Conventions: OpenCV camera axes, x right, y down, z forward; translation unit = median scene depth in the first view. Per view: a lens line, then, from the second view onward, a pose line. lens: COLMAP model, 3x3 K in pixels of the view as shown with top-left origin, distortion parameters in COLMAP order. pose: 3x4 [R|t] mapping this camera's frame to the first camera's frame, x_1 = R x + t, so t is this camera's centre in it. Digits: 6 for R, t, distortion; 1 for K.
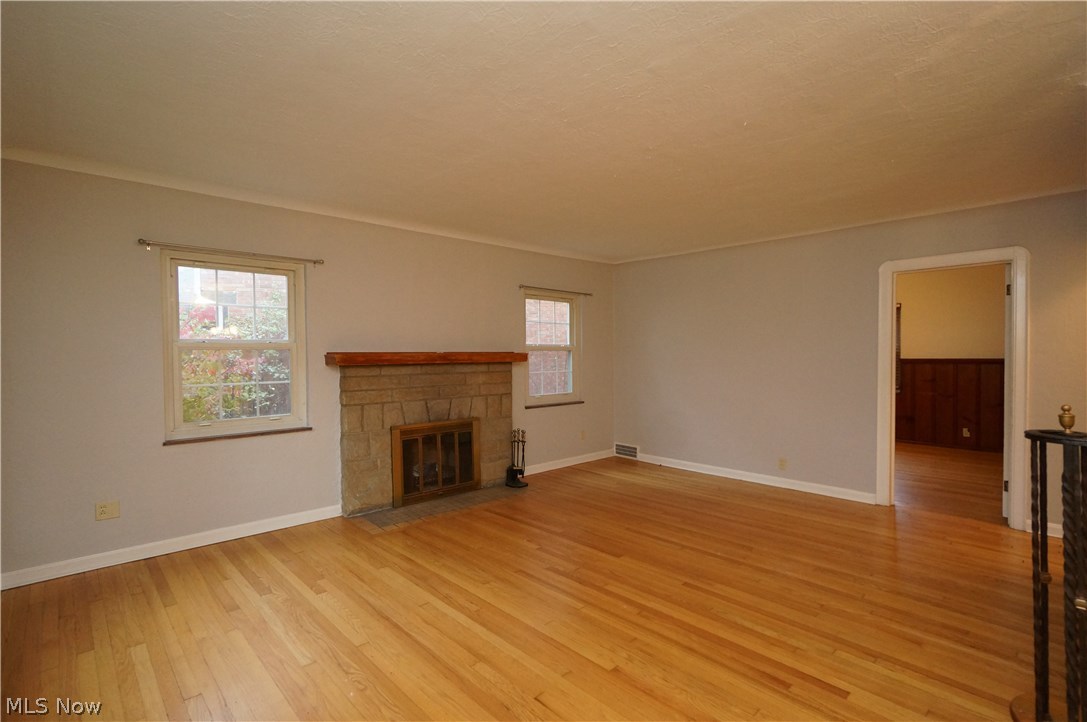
lens RADIAL K [[509.7, 0, 533.9], [0, 509.7, 354.2], [0, 0, 1]] dist [-0.009525, 0.000848]
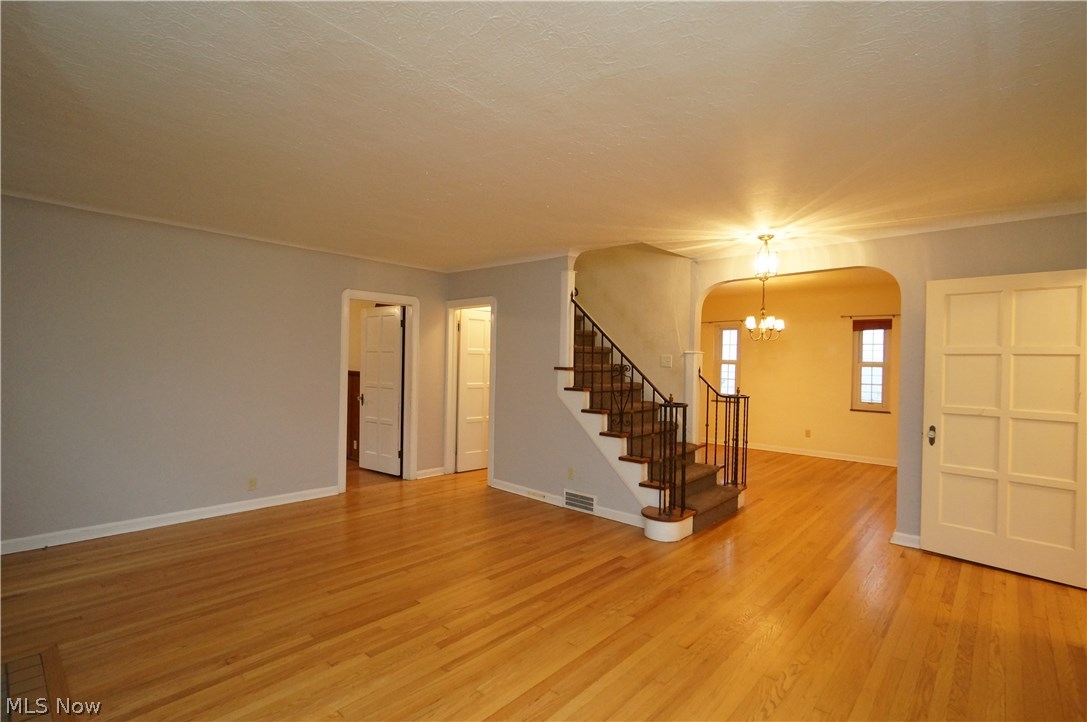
lens RADIAL K [[509.7, 0, 537.0], [0, 509.7, 359.8], [0, 0, 1]] dist [-0.009525, 0.000848]
pose [[-0.067389, 0.001969, 0.997725, -0.834448], [-0.016431, 0.999860, -0.003083, -0.029438], [-0.997591, -0.016601, -0.067347, 0.980496]]
